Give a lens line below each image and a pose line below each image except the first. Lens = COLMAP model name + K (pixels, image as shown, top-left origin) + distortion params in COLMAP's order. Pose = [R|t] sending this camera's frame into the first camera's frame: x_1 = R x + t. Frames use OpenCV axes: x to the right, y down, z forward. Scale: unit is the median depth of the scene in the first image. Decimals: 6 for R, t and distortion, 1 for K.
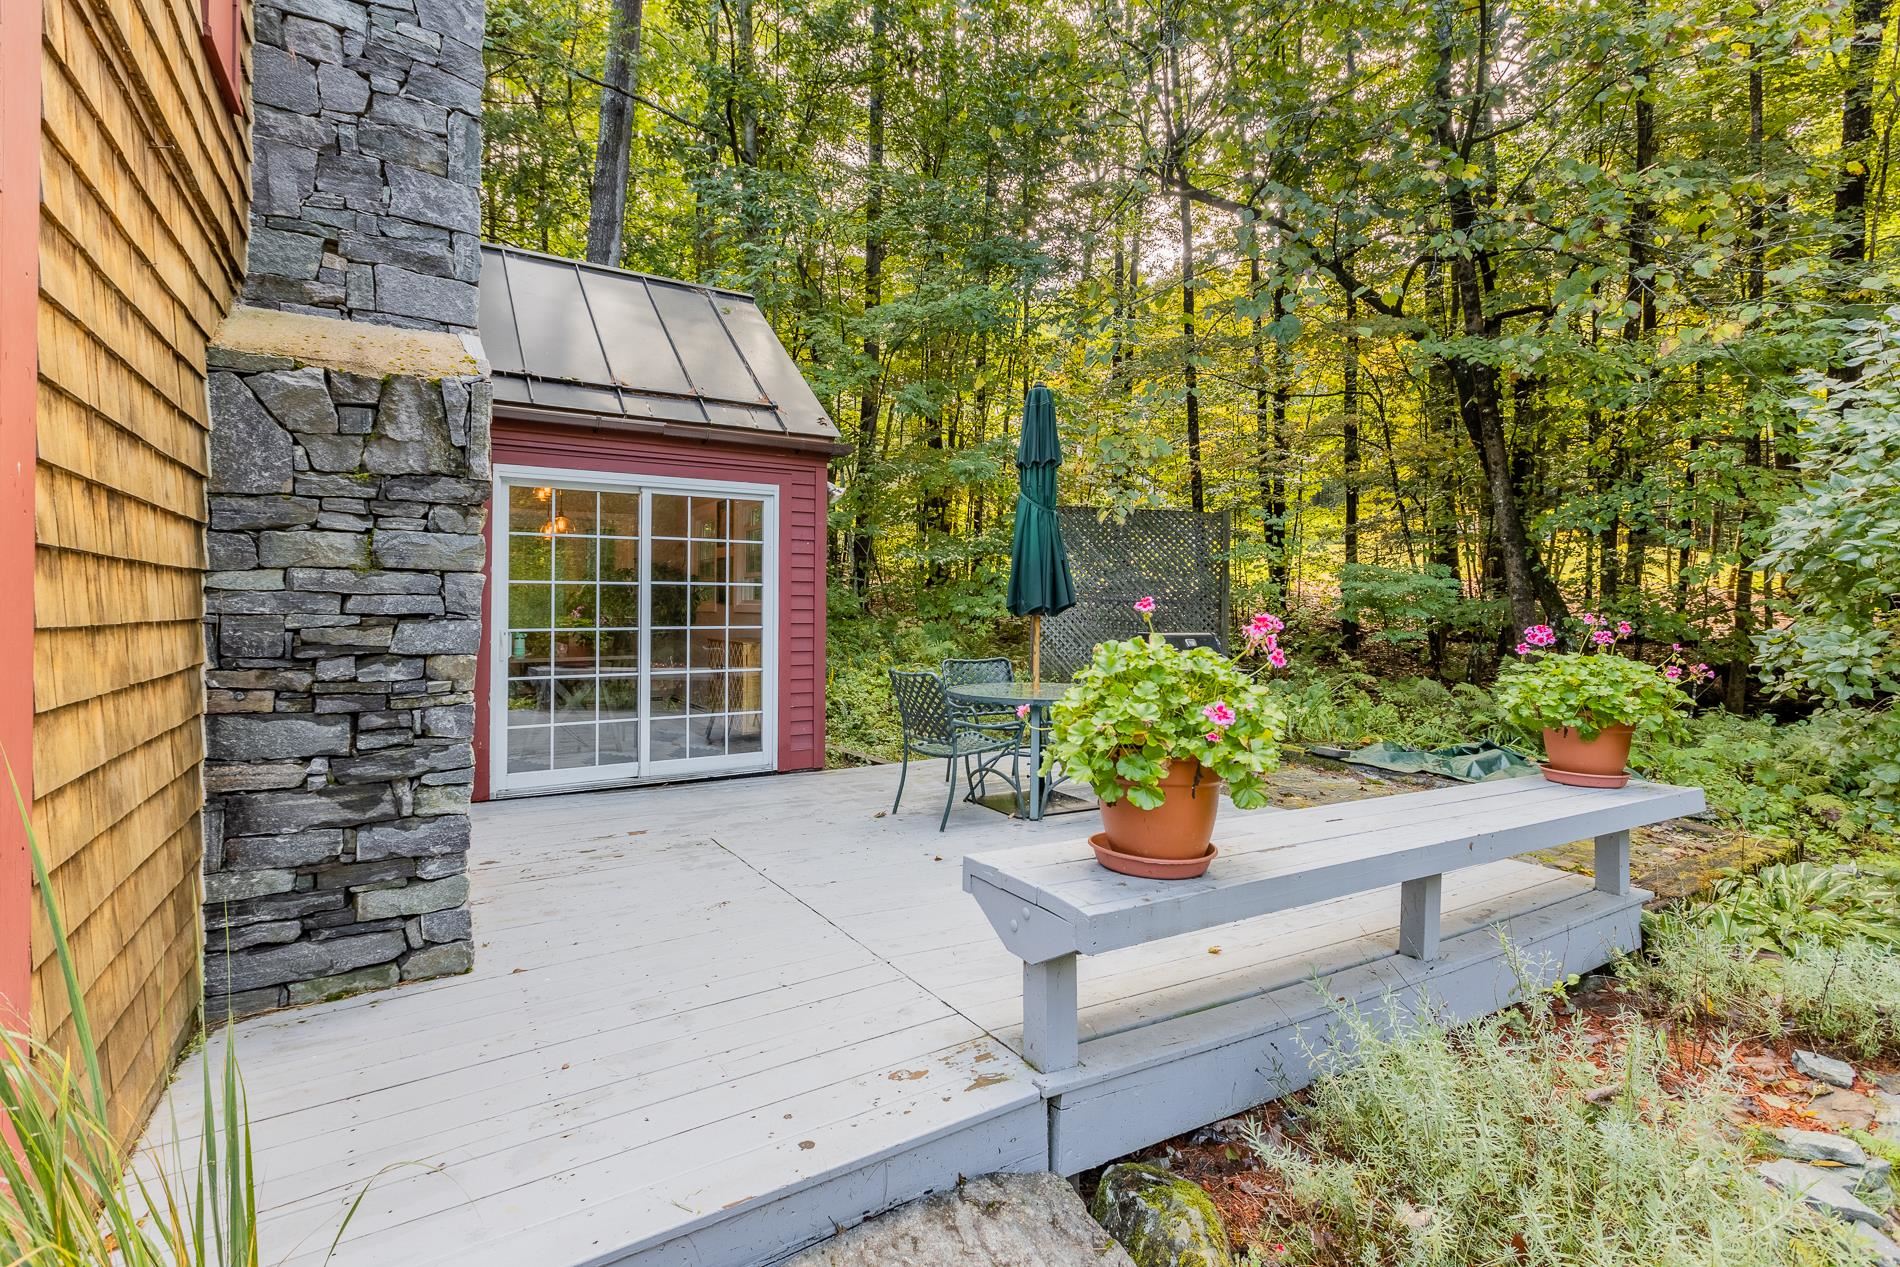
lens RADIAL K [[867.4, 0, 944.0], [0, 867.4, 599.4], [0, 0, 1]] dist [0.001341, 0.000259]
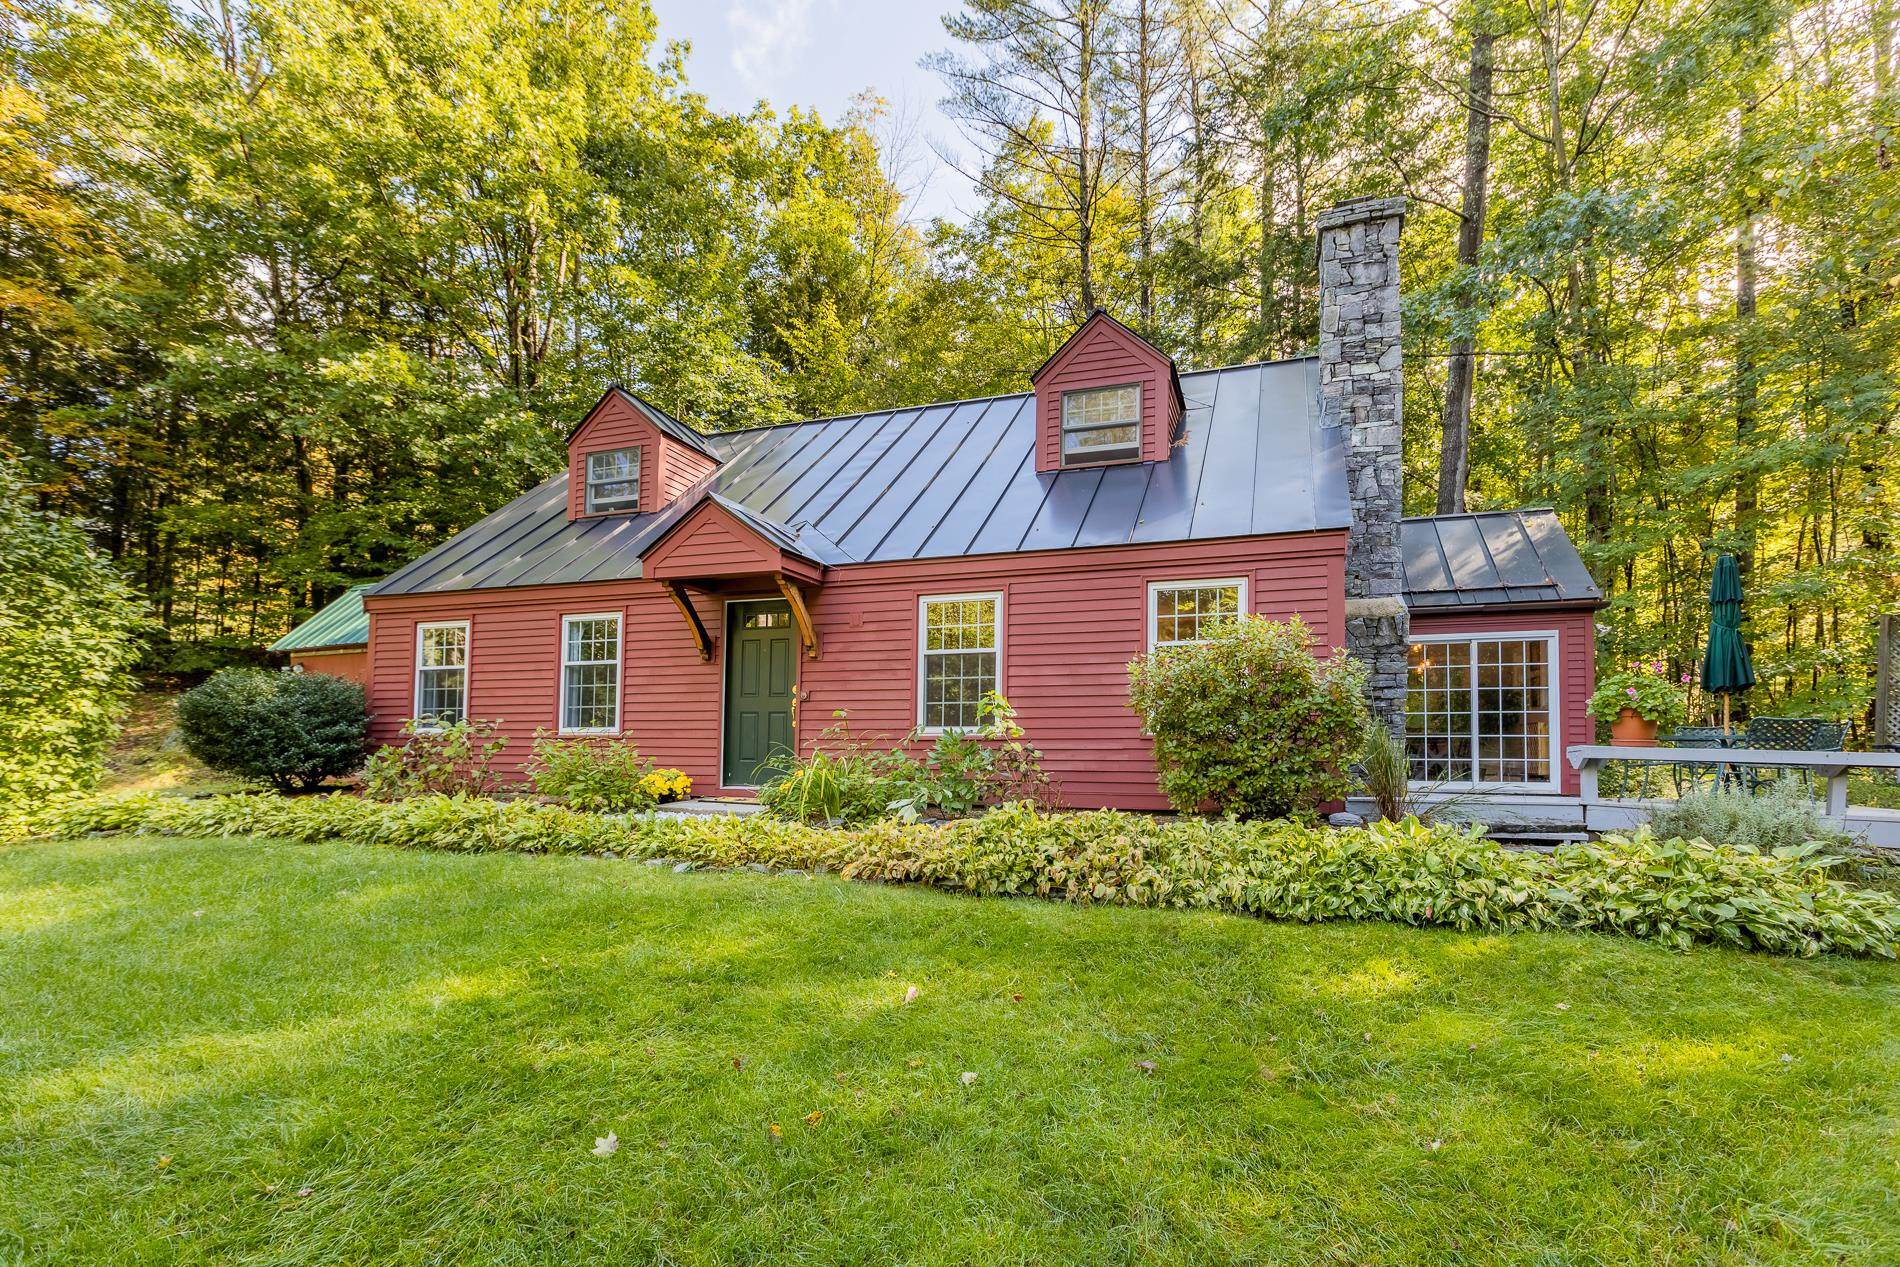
lens RADIAL K [[872.2, 0, 981.7], [0, 872.2, 728.6], [0, 0, 1]] dist [0.003284, 0.000473]
pose [[0.636532, -0.024426, -0.770863, 0.979764], [0.000586, 0.999513, -0.031188, 0.281557], [0.771250, 0.019401, 0.636237, -2.336481]]
